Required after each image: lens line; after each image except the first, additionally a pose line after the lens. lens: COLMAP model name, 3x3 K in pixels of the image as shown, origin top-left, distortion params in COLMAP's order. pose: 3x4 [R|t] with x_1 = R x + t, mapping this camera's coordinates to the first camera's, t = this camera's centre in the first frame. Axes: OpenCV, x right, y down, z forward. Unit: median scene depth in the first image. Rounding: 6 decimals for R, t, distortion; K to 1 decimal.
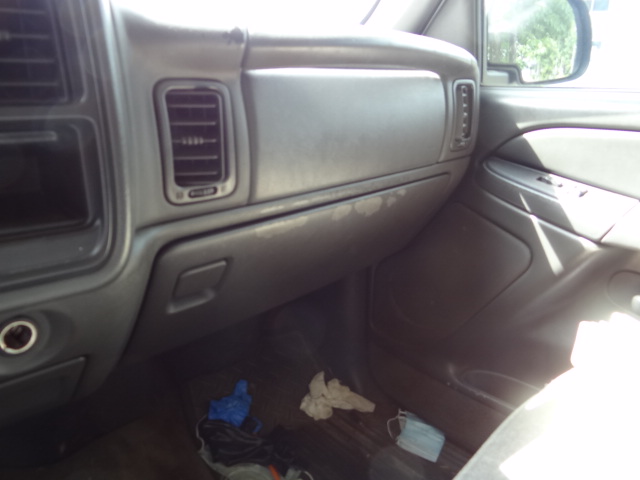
lens RADIAL K [[505.7, 0, 320.0], [0, 505.7, 240.0], [0, 0, 1]] dist [-0.003771, -0.001022]
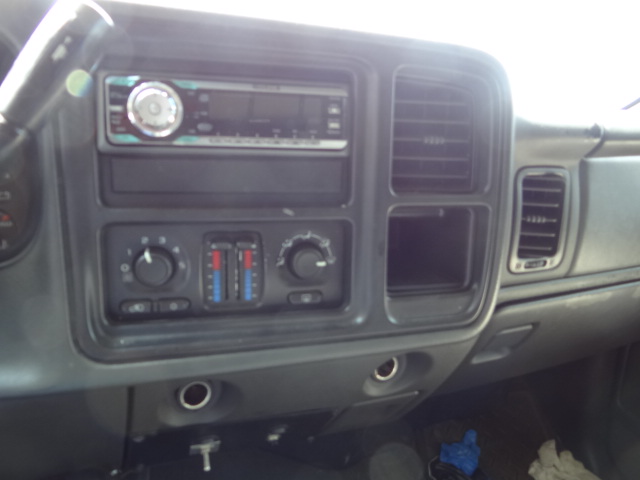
lens RADIAL K [[492.9, 0, 320.0], [0, 492.9, 240.0], [0, 0, 1]] dist [0.006468, 0.002248]
pose [[0.932066, 0.102216, -0.347569, -0.280474], [-0.128669, 0.990225, -0.053835, -0.025449], [0.338669, 0.094899, 0.936108, -0.175674]]
